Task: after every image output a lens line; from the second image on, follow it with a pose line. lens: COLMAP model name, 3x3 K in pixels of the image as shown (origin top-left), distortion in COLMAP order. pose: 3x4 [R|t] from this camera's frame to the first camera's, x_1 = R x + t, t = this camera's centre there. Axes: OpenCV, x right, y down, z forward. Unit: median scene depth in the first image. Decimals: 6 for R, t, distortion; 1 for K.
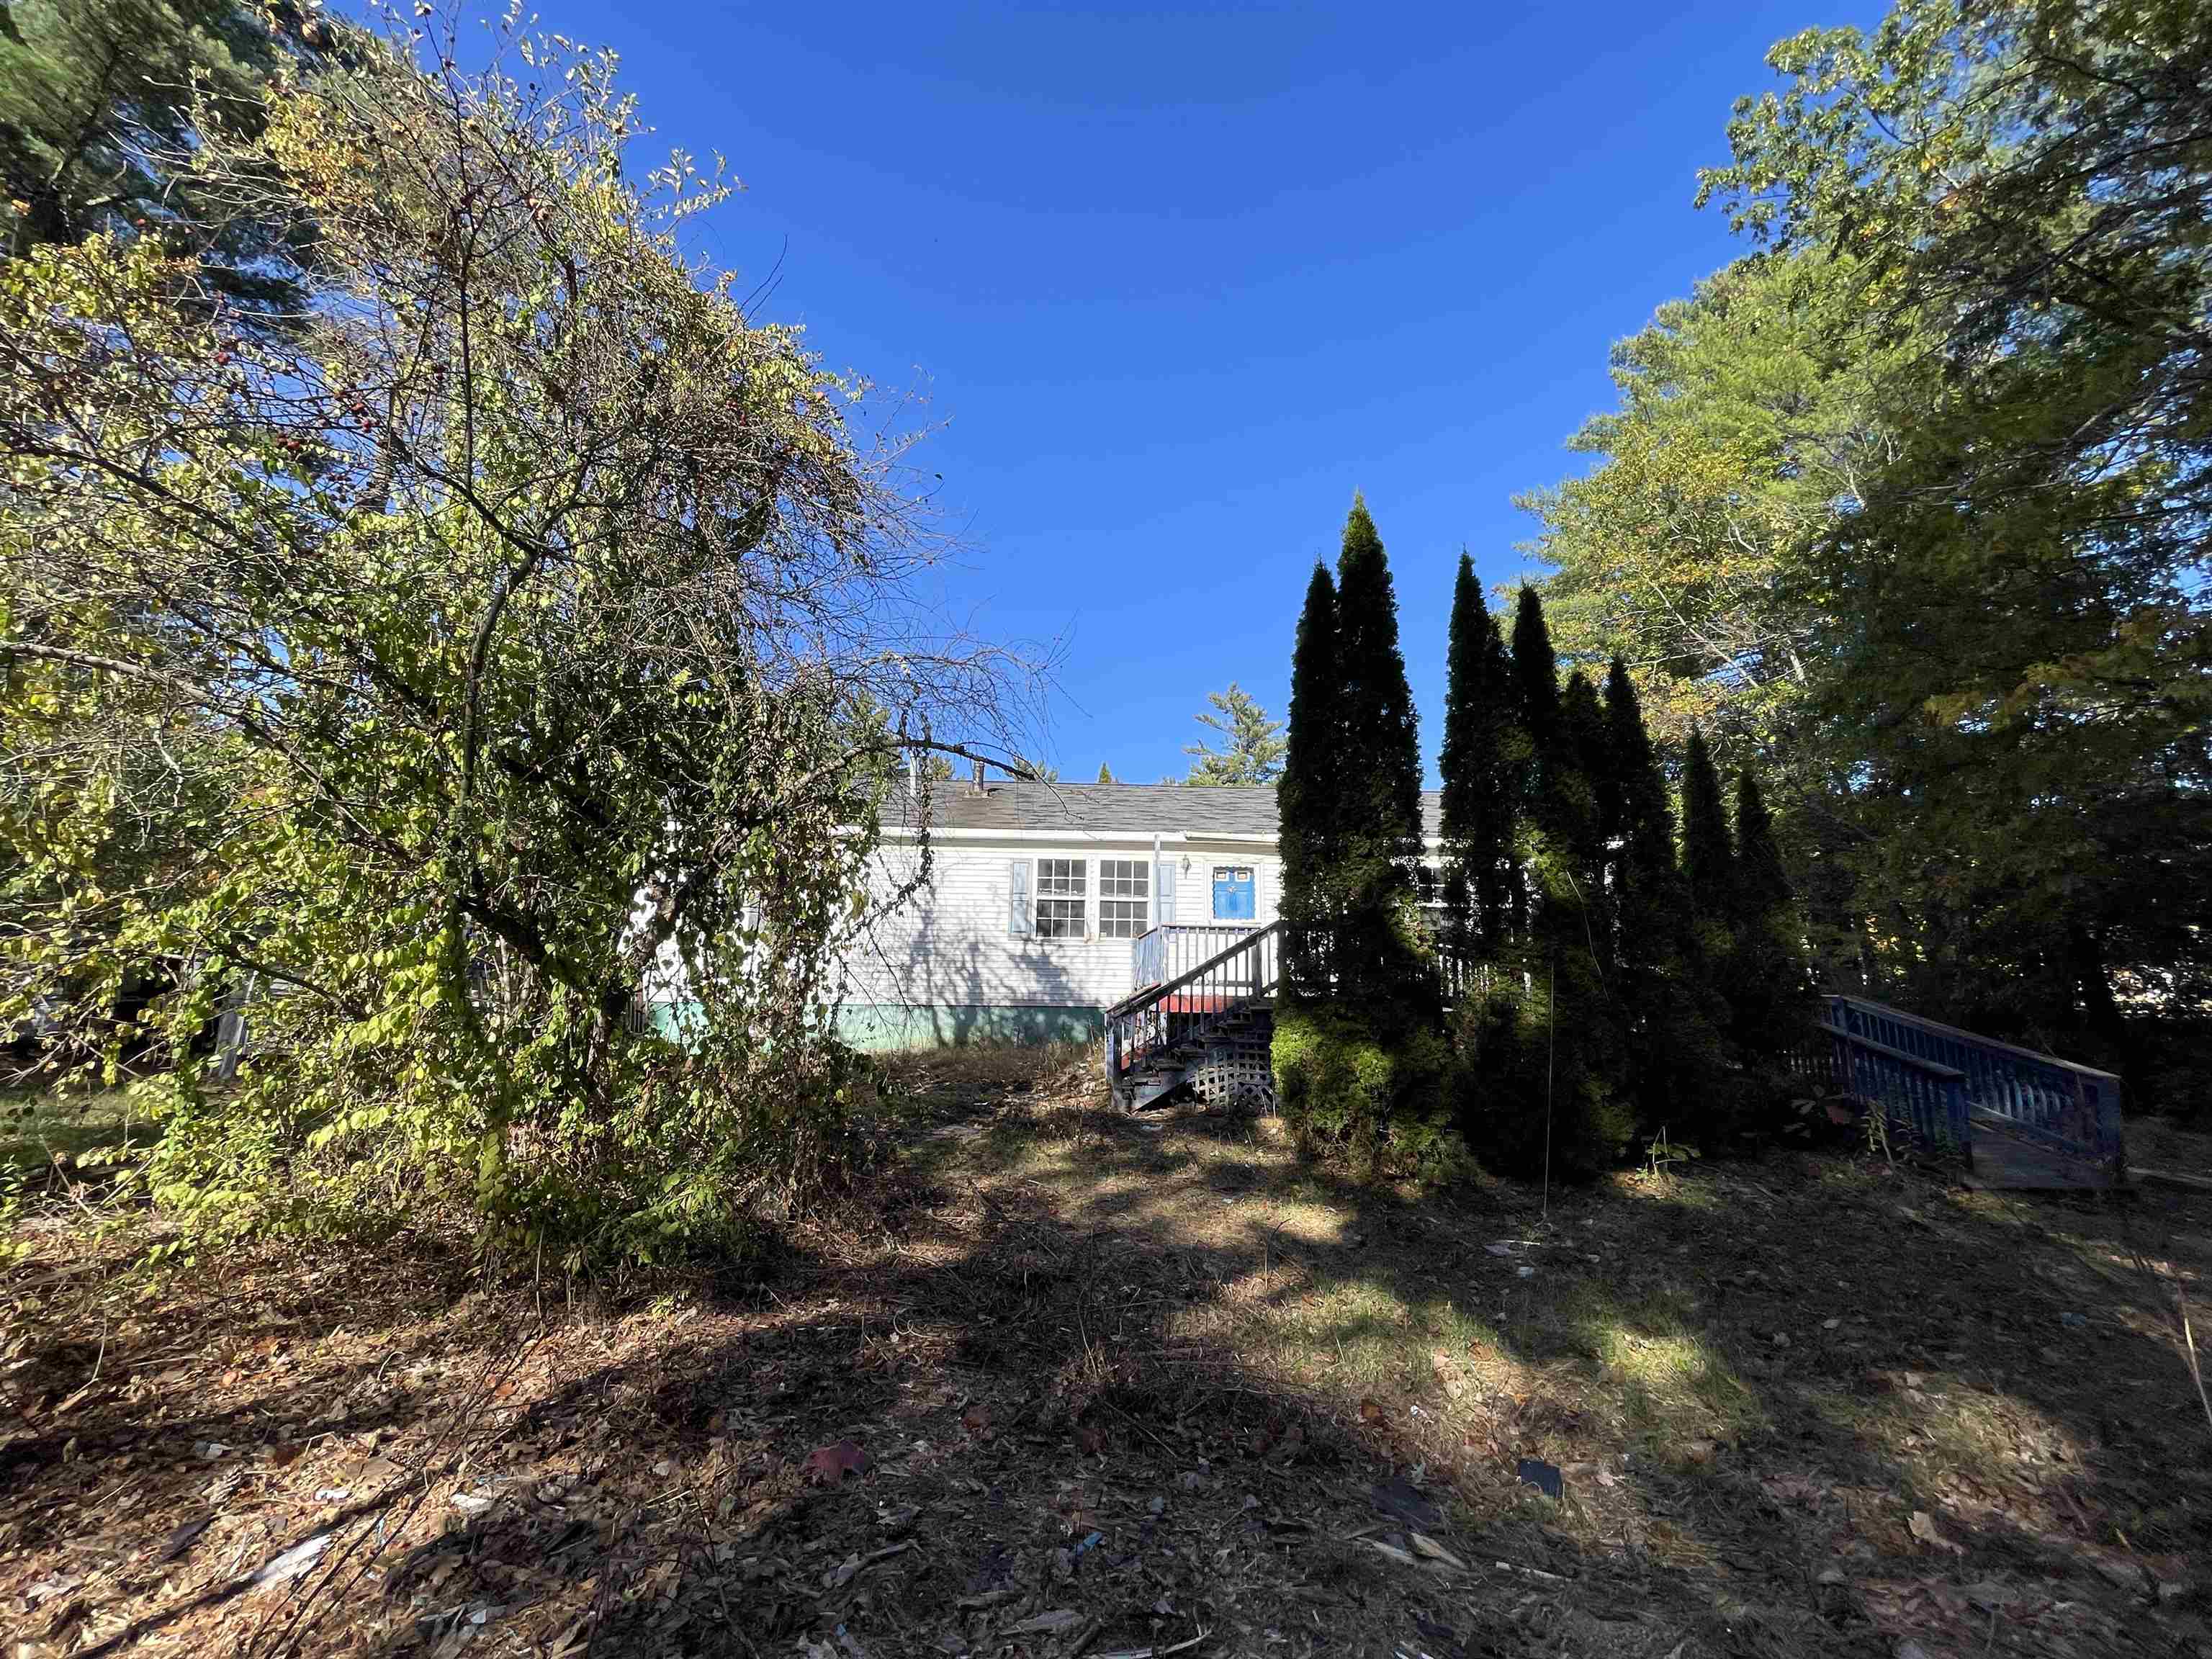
lens RADIAL K [[895.2, 0, 1102.4], [0, 895.2, 826.4], [0, 0, 1]] dist [-0.003612, 0.000295]
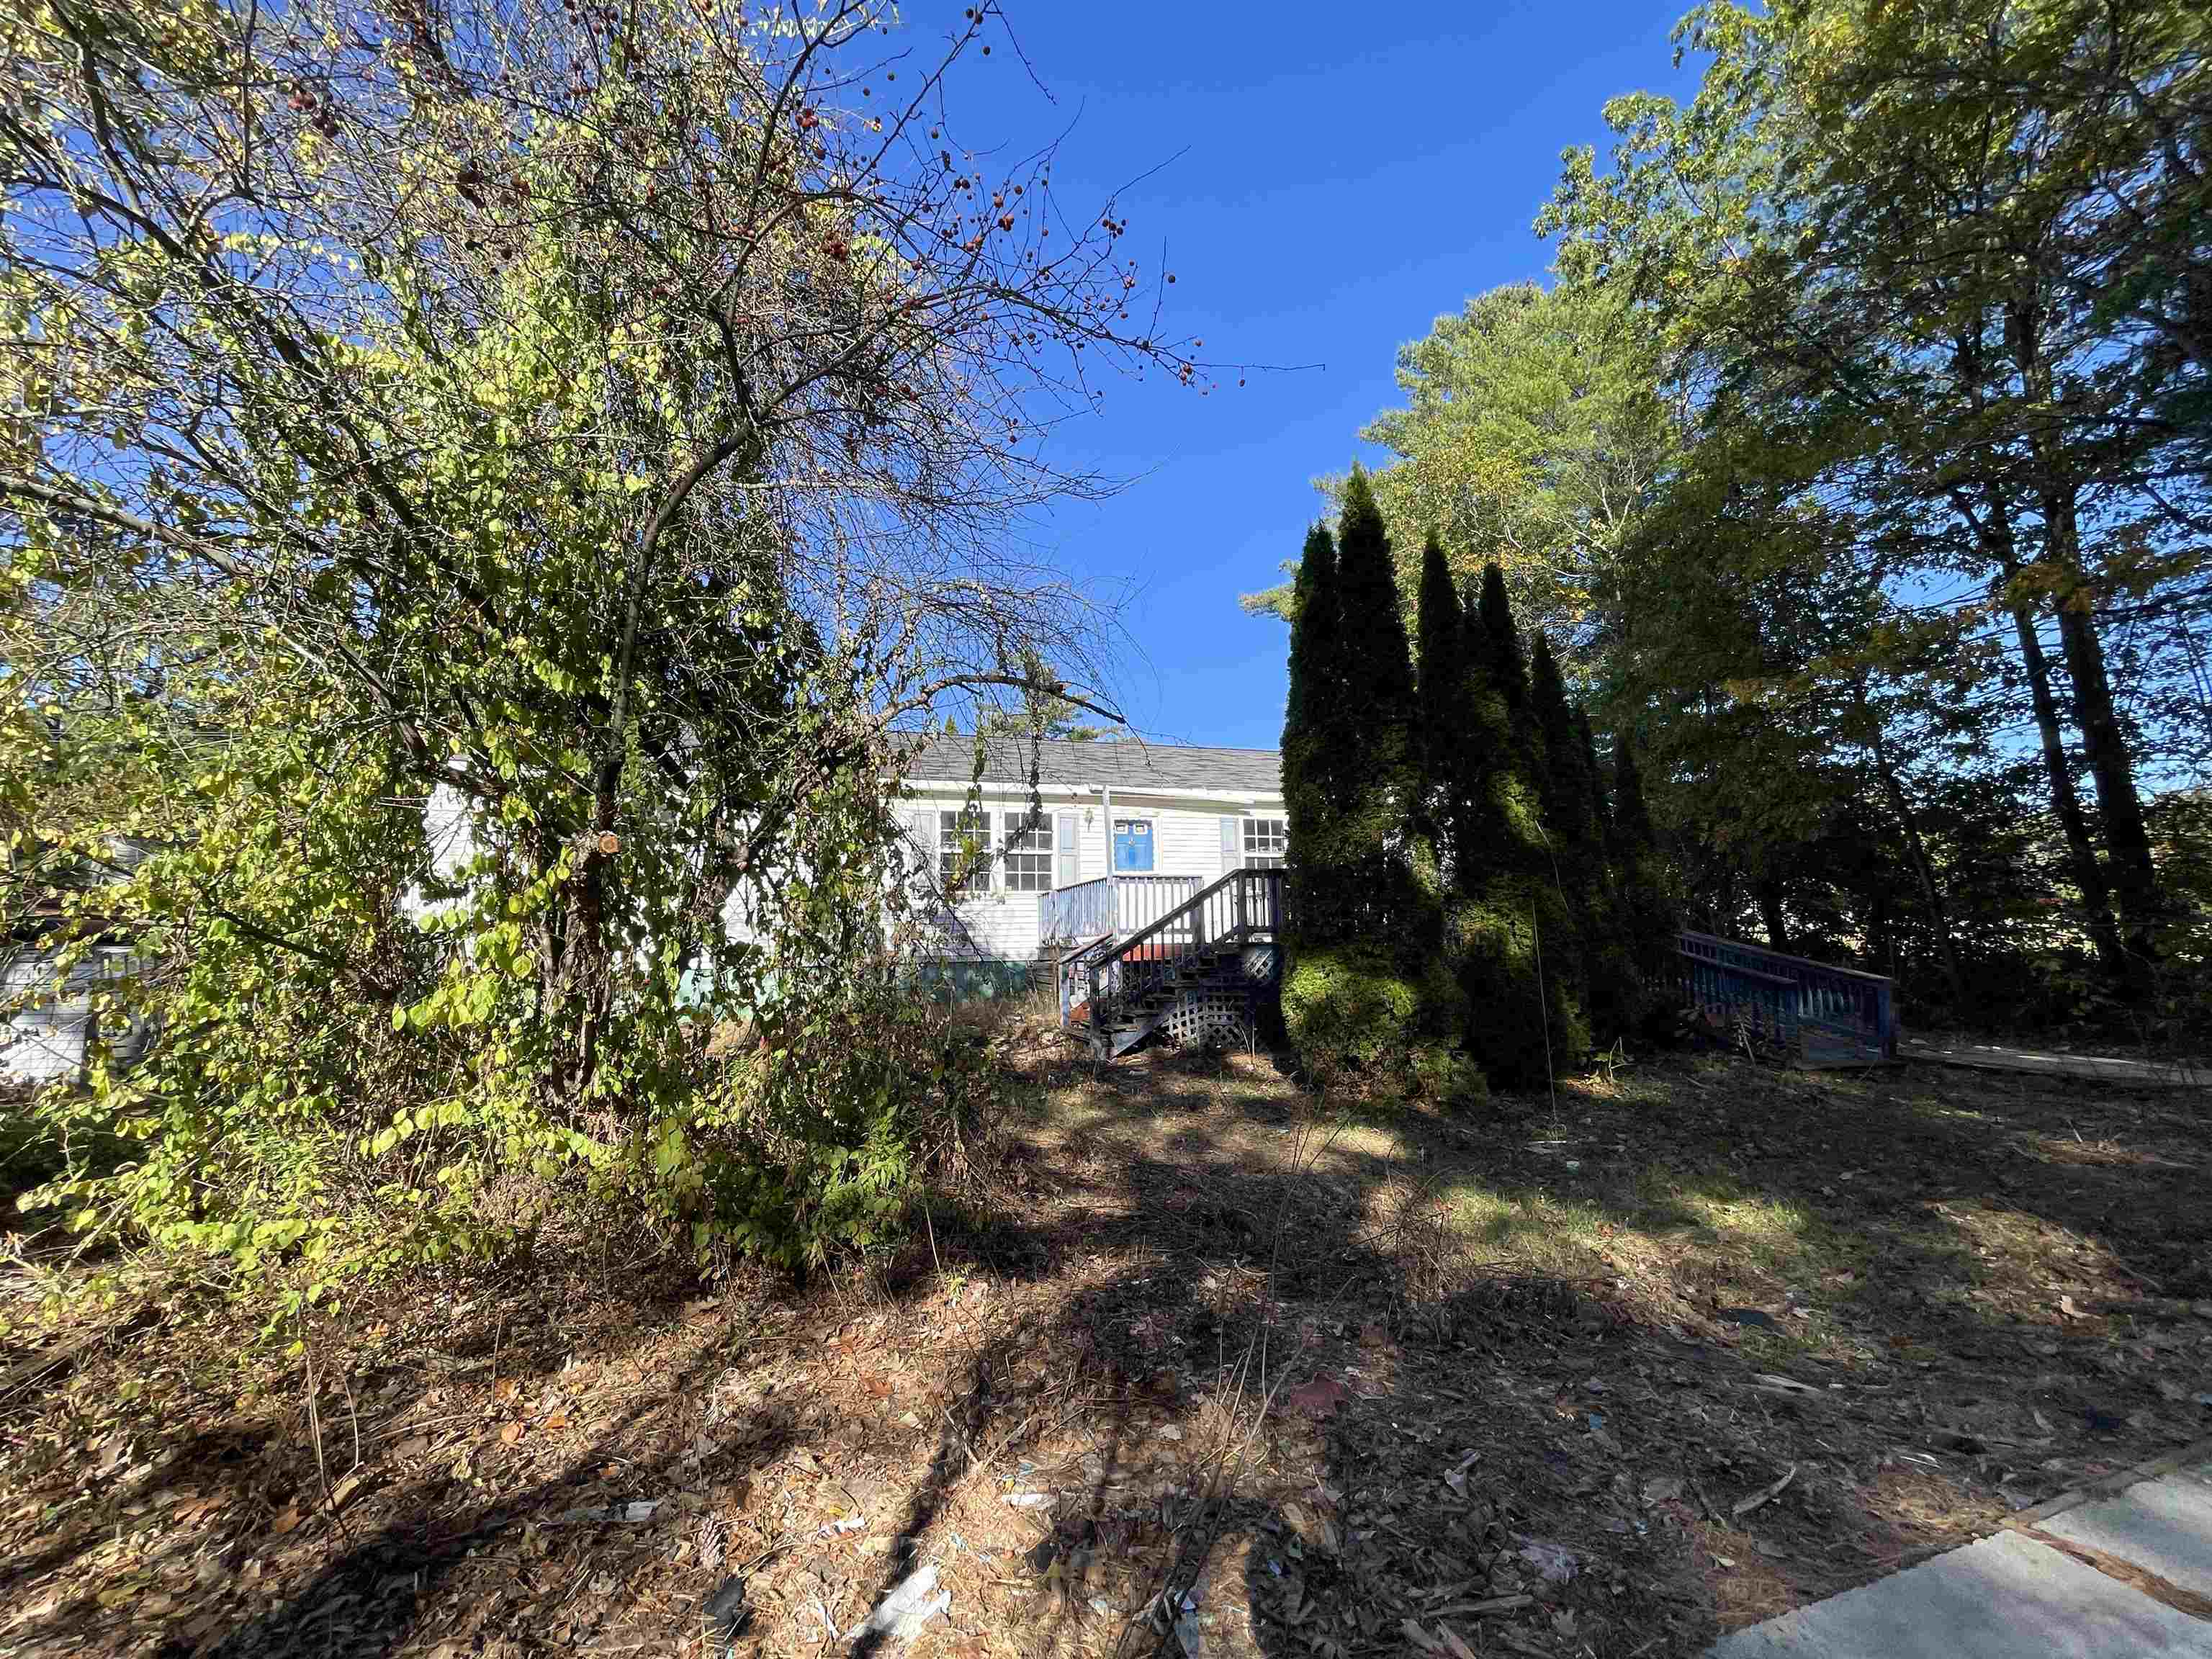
lens RADIAL K [[895.2, 0, 1098.6], [0, 895.2, 826.0], [0, 0, 1]] dist [-0.003612, 0.000295]
pose [[0.965235, 0.000904, 0.261383, -0.243843], [-0.013091, 0.998906, 0.044888, 0.010520], [-0.261056, -0.046749, 0.964191, 0.039379]]
